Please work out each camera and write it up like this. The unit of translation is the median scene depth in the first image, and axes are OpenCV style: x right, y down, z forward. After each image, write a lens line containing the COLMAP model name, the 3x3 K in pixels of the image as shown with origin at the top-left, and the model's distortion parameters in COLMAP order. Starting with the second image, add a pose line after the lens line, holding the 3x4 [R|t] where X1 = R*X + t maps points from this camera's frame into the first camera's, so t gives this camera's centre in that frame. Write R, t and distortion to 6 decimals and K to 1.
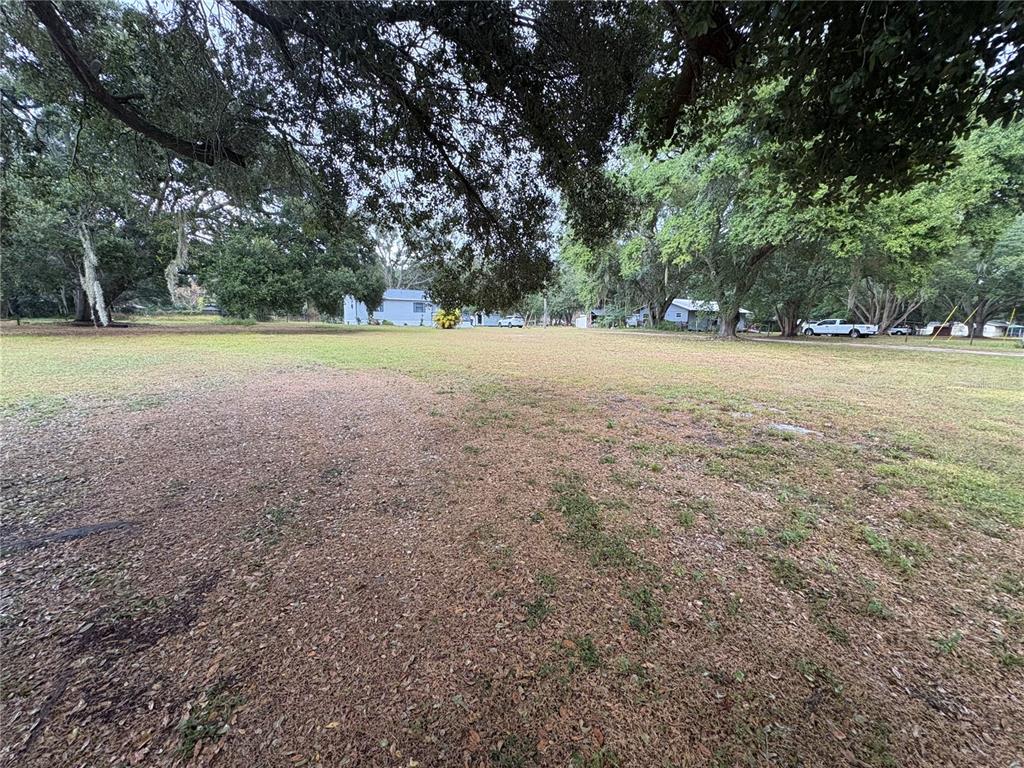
lens RADIAL K [[407.6, 0, 511.1], [0, 407.6, 383.3], [0, 0, 1]] dist [0.000194, 0.000062]
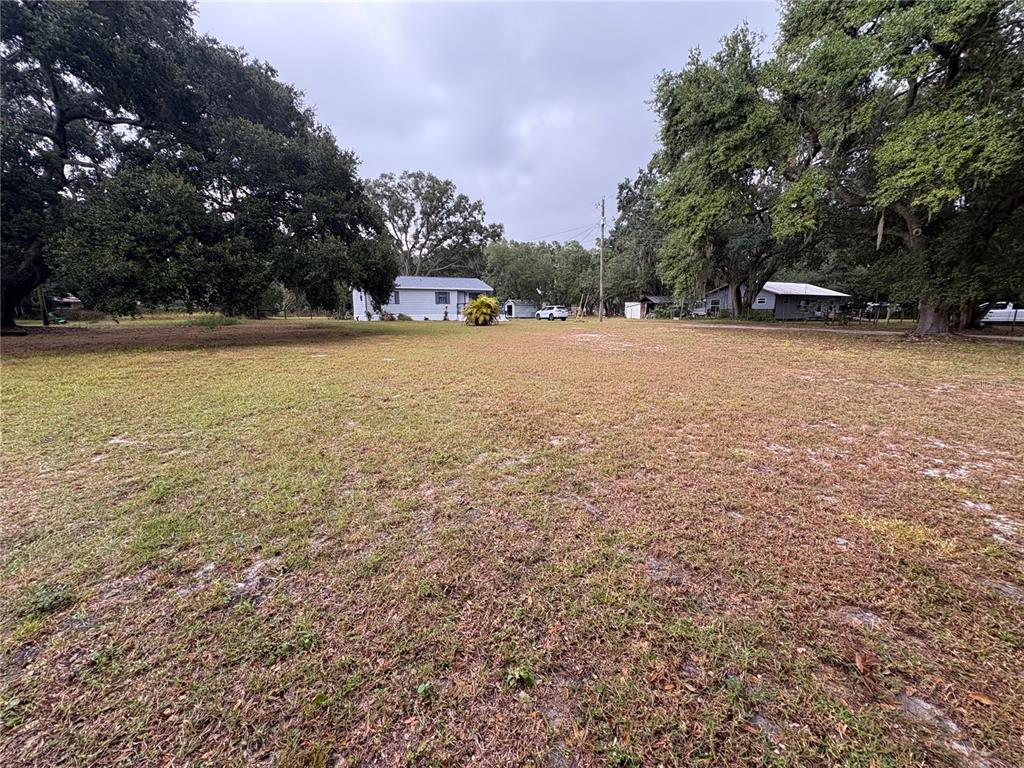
lens RADIAL K [[407.6, 0, 513.4], [0, 407.6, 384.9], [0, 0, 1]] dist [0.000194, 0.000062]
pose [[0.998999, -0.010477, -0.043483, -0.051675], [0.011710, 0.999534, 0.028198, -0.034794], [0.043168, -0.028679, 0.998656, 0.193279]]
